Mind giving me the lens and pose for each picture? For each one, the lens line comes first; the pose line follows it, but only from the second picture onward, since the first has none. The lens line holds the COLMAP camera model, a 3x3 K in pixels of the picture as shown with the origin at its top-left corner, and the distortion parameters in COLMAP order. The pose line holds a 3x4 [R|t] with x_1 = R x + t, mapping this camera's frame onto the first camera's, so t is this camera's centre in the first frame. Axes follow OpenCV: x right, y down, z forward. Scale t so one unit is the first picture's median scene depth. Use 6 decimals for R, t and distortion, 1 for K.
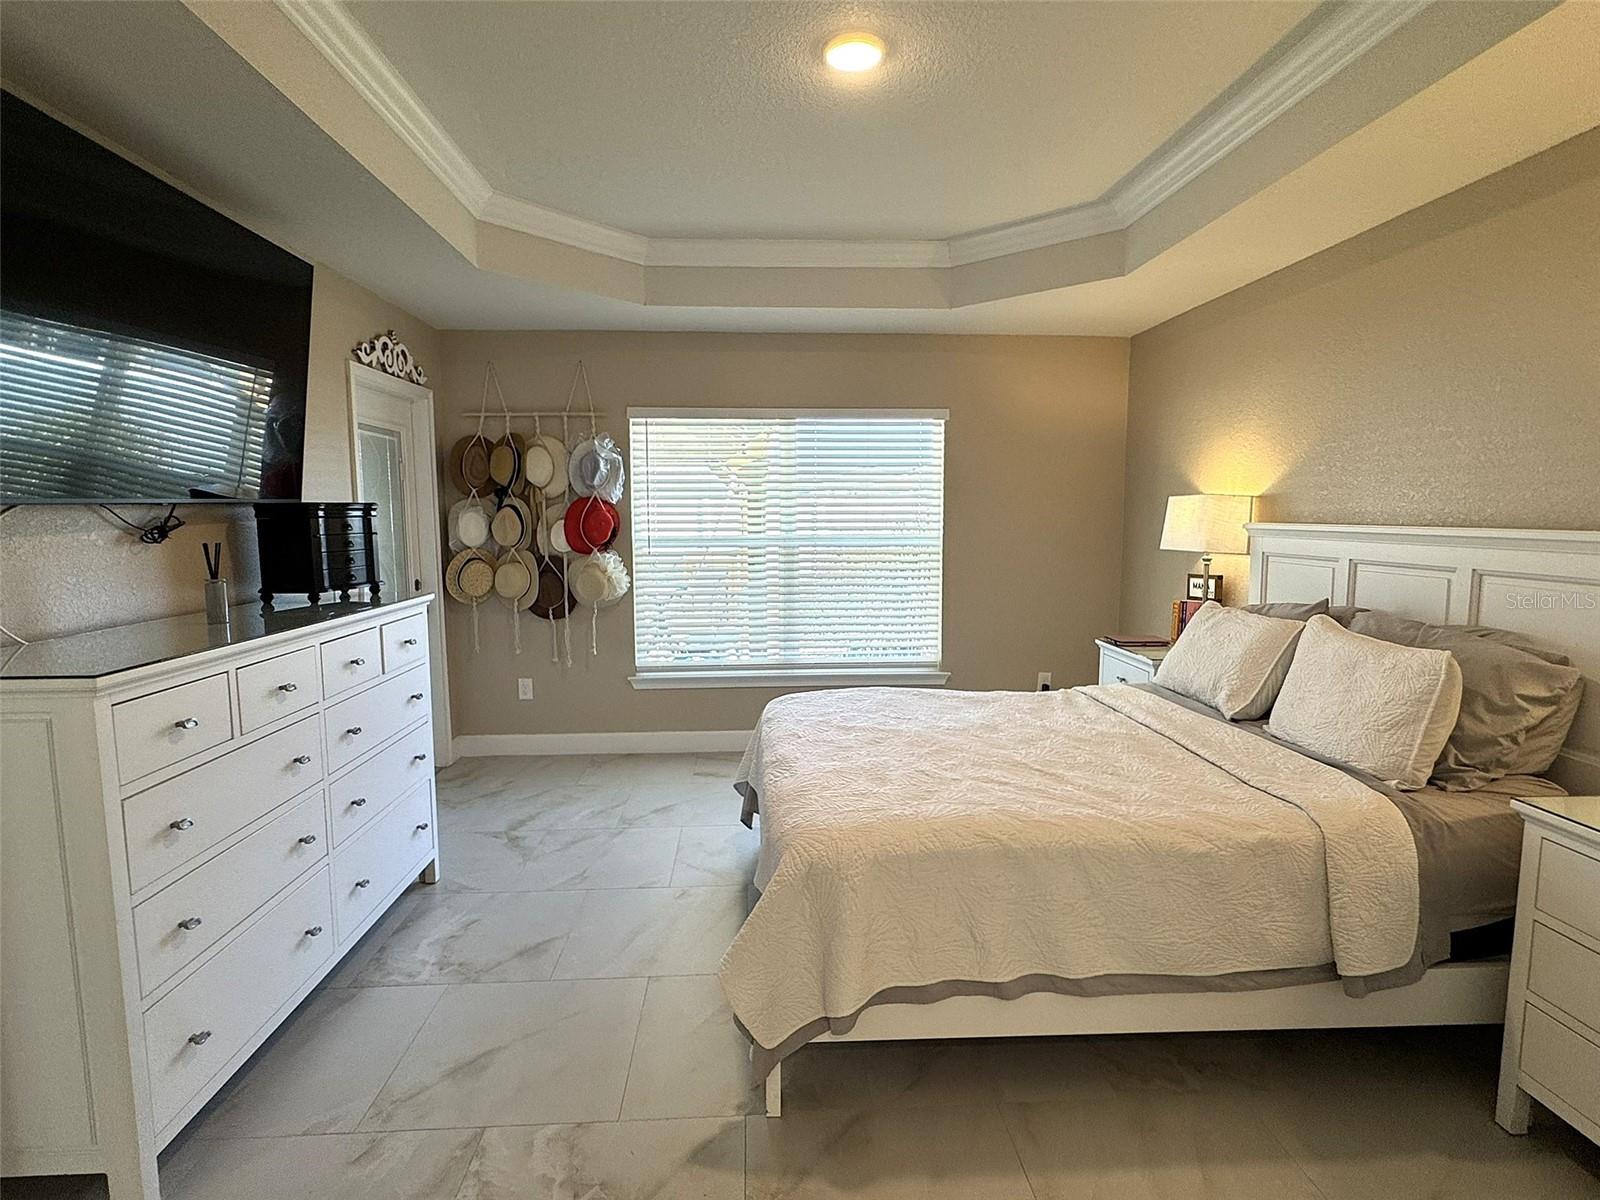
lens RADIAL K [[827.9, 0, 800.0], [0, 827.9, 600.0], [0, 0, 1]] dist [0.003631, 0.002103]
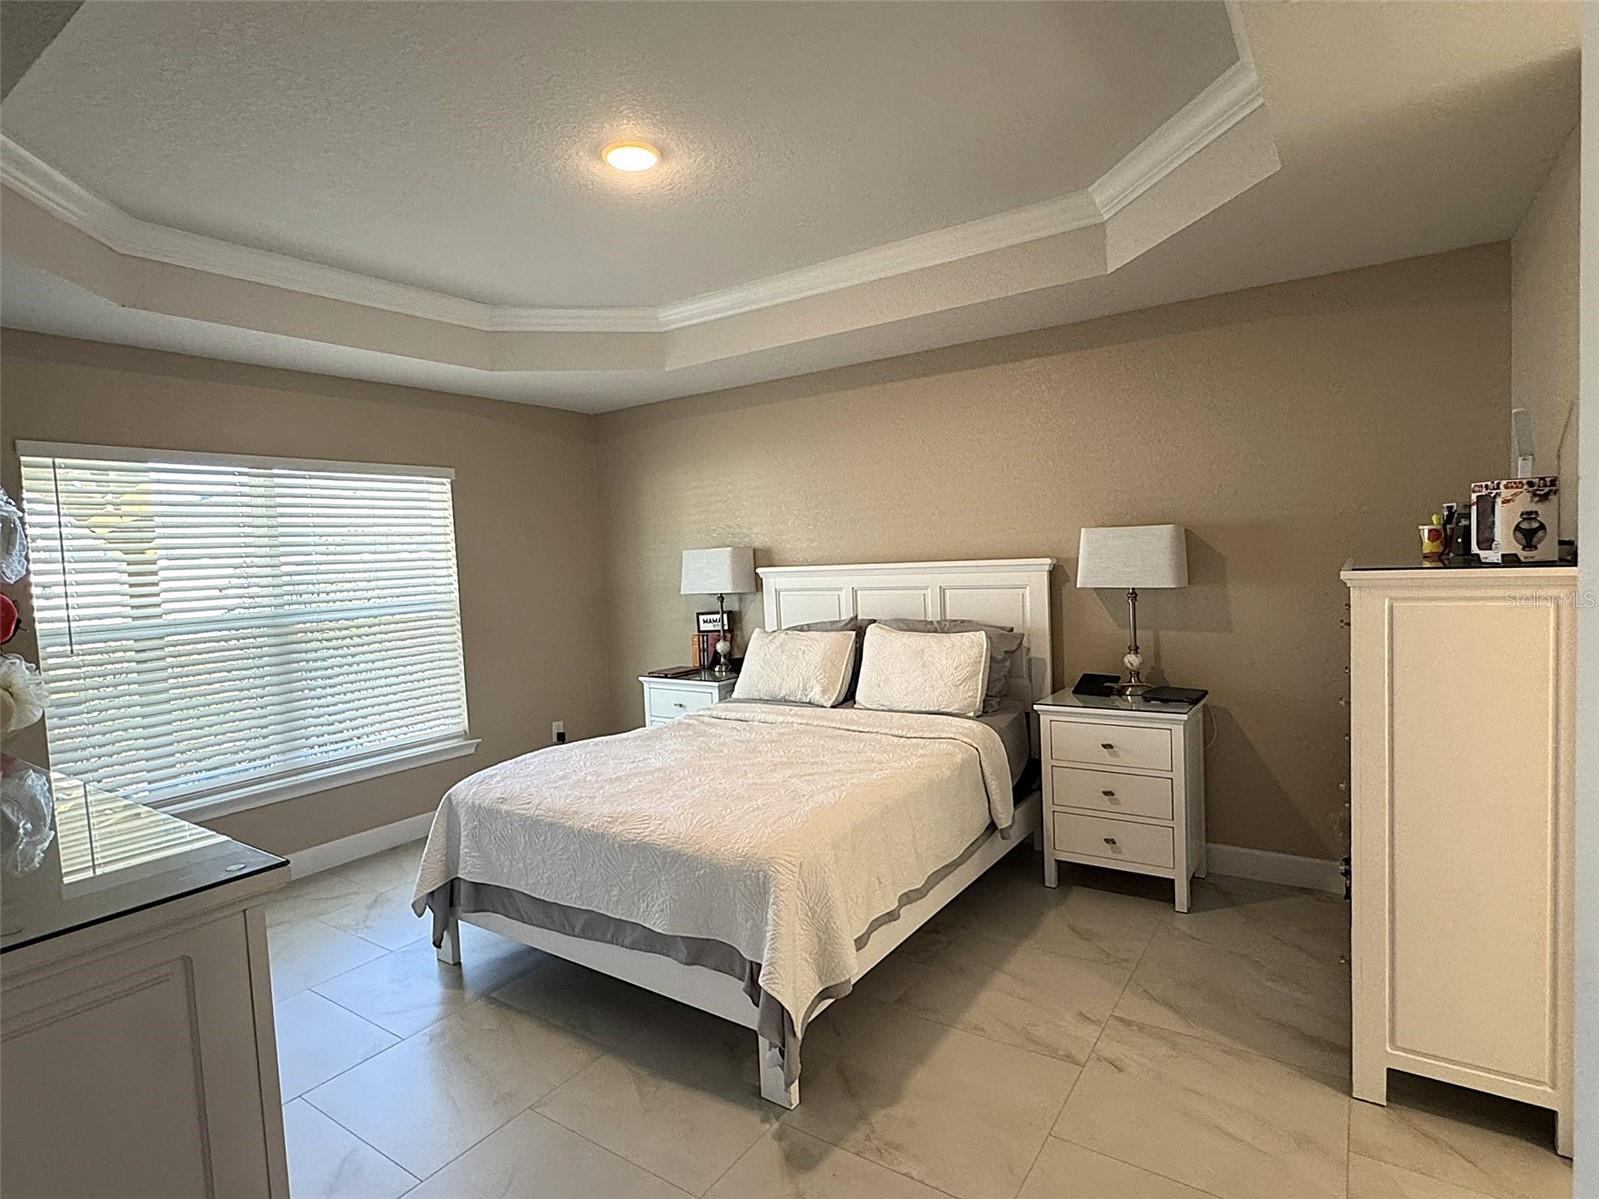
lens RADIAL K [[833.8, 0, 799.5], [0, 833.8, 599.5], [0, 0, 1]] dist [-0.000125, -0.000360]
pose [[0.609484, -0.069649, 0.789733, -0.441480], [0.128963, 0.991576, -0.012078, -0.017066], [-0.782239, 0.109208, 0.613332, 0.123925]]
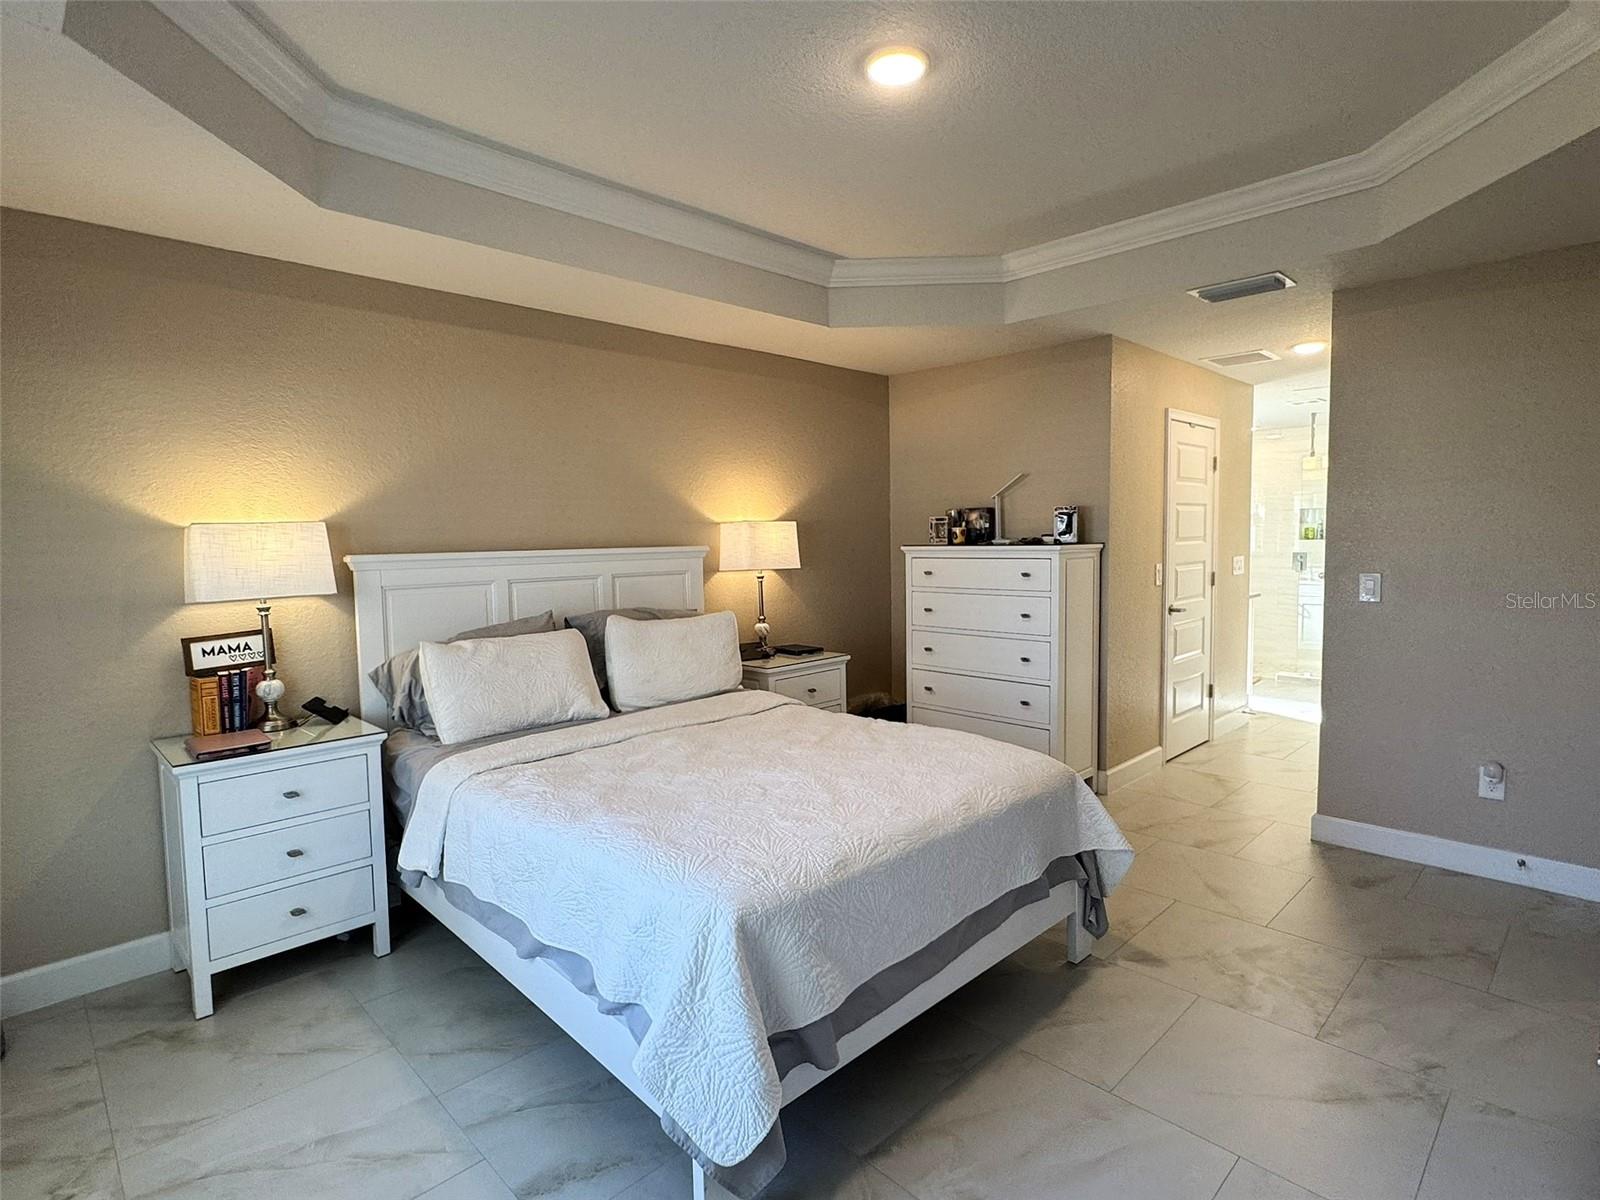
lens RADIAL K [[827.9, 0, 800.0], [0, 827.9, 600.0], [0, 0, 1]] dist [0.003631, 0.002103]
pose [[-0.654483, -0.041231, 0.754952, -0.384034], [0.104225, 0.984059, 0.144098, -0.113181], [-0.748858, 0.172995, -0.639753, 1.113689]]
